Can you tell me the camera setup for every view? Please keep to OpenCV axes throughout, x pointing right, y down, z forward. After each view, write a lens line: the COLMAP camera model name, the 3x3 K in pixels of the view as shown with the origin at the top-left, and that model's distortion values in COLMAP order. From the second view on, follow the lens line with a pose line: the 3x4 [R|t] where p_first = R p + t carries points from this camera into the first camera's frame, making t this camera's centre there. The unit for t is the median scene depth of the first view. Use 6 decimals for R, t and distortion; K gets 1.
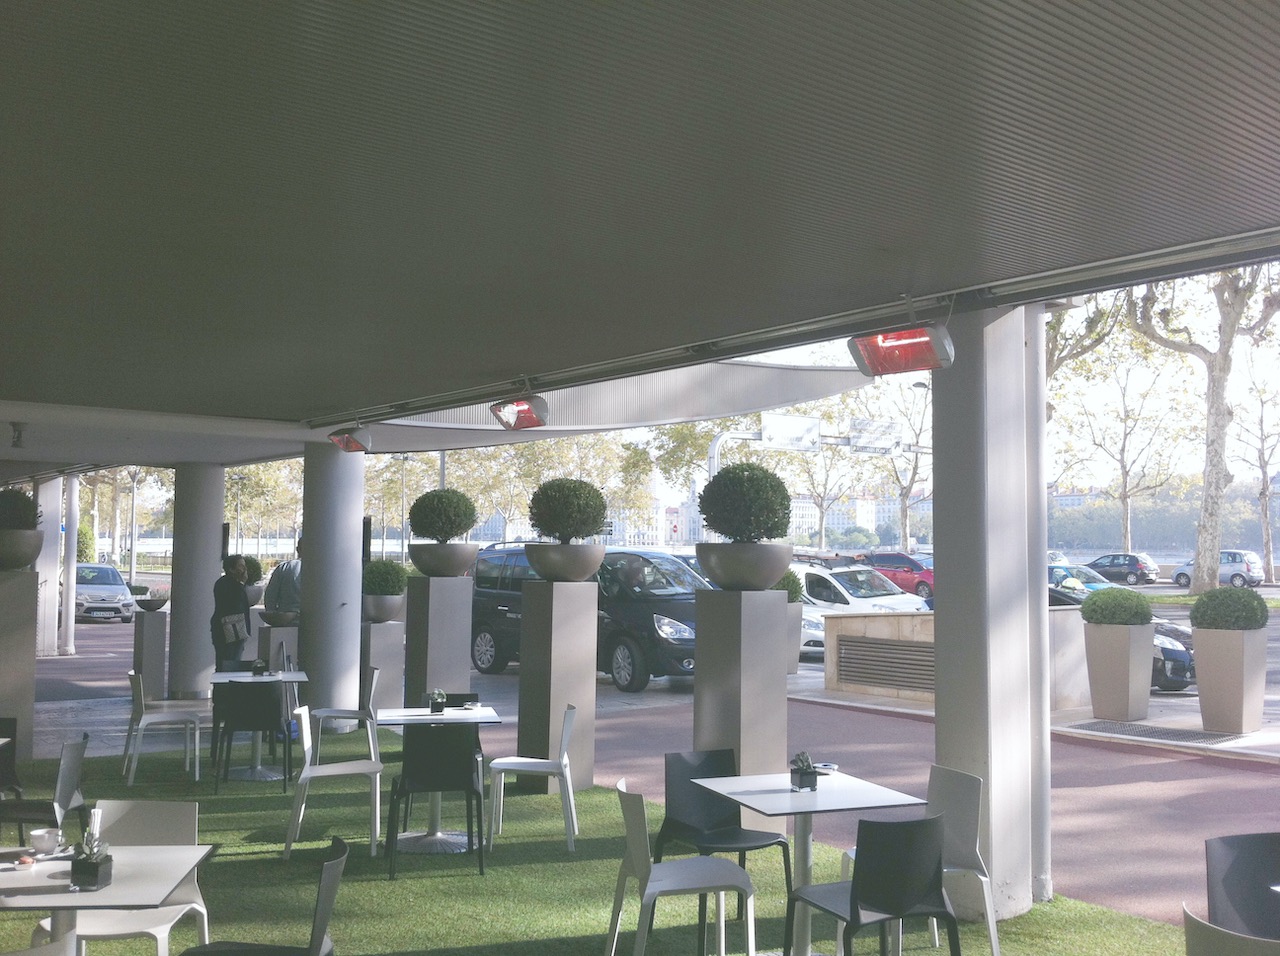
lens RADIAL K [[1286.9, 0, 638.3], [0, 1286.9, 479.7], [0, 0, 1]] dist [0.038632, 0.000000]
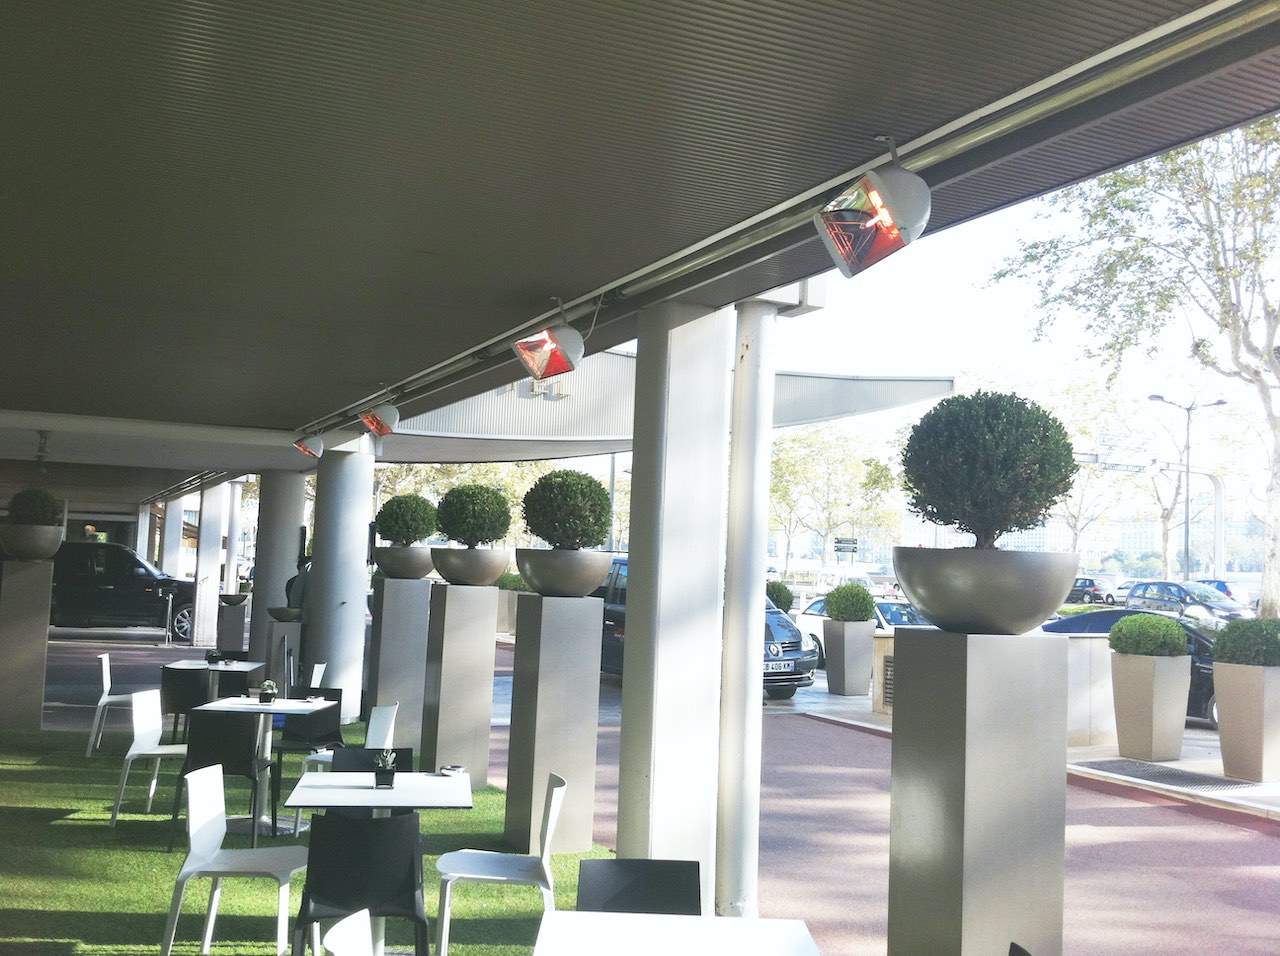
lens RADIAL K [[1286.9, 0, 636.3], [0, 1286.9, 476.4], [0, 0, 1]] dist [0.038632, 0.000000]
pose [[0.969663, 0.010327, -0.244229, 0.252654], [-0.014126, 0.999805, -0.013809, 0.003601], [0.244039, 0.016841, 0.969619, 0.025559]]
